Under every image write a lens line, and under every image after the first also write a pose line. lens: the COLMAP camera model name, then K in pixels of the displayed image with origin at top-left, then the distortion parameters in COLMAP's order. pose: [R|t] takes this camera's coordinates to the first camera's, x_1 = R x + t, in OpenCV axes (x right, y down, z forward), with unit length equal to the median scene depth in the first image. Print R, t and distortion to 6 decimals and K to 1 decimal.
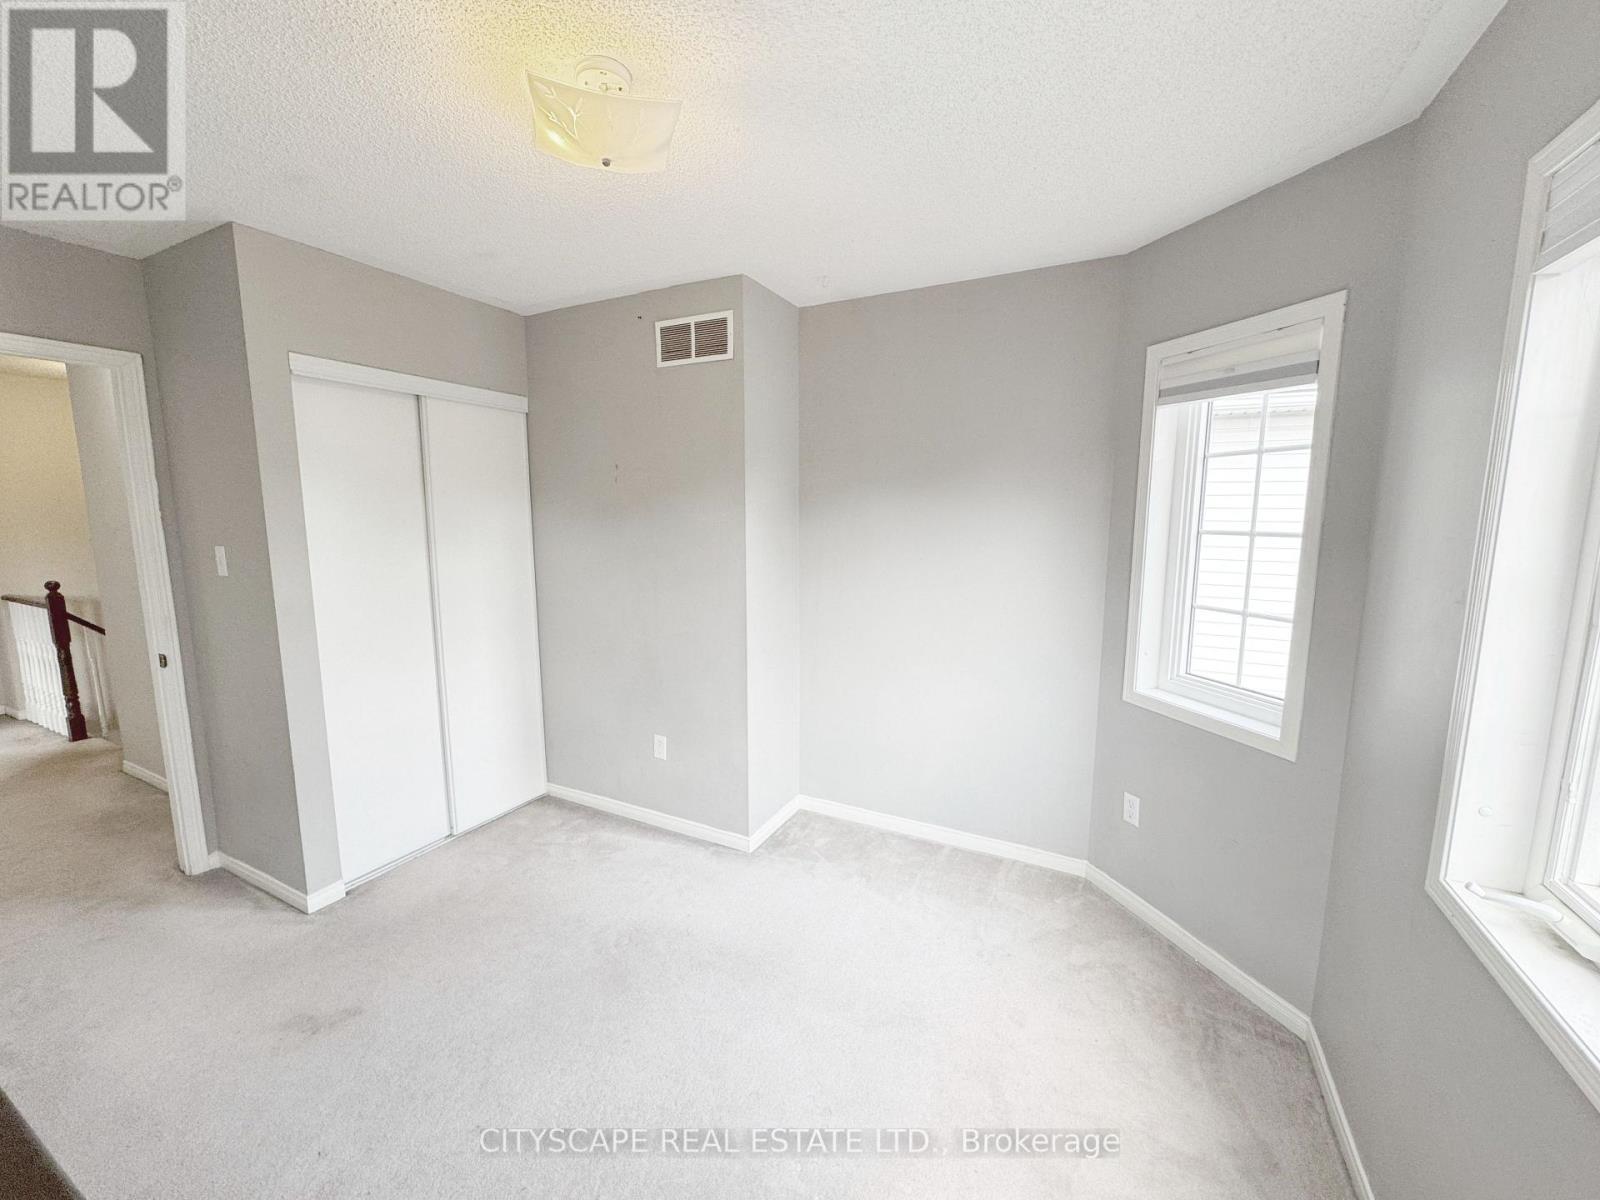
lens RADIAL K [[637.9, 0, 796.9], [0, 637.9, 604.8], [0, 0, 1]] dist [0.001172, 0.000067]
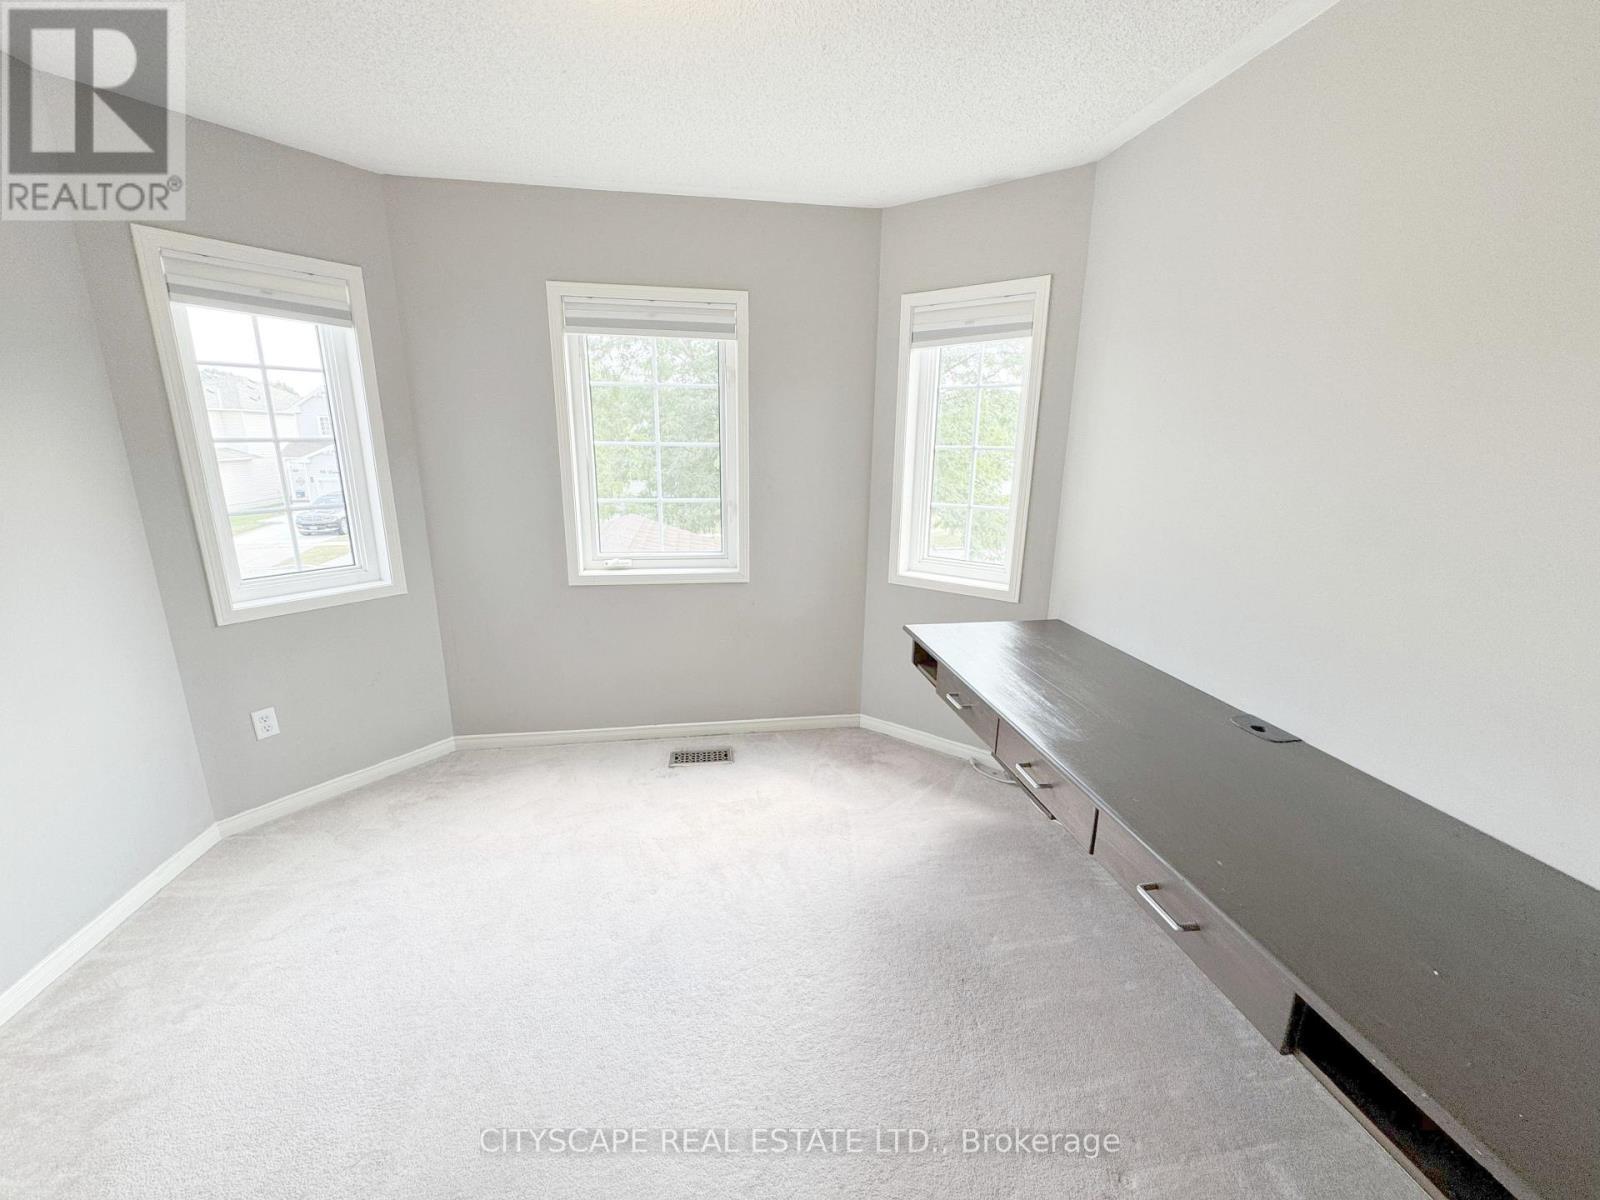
lens RADIAL K [[637.9, 0, 802.5], [0, 637.9, 590.0], [0, 0, 1]] dist [0.001172, 0.000067]
pose [[-0.584650, -0.217033, 0.781717, -0.817796], [0.099155, 0.937214, 0.334363, -0.147623], [-0.805204, 0.272996, -0.526422, 0.912783]]
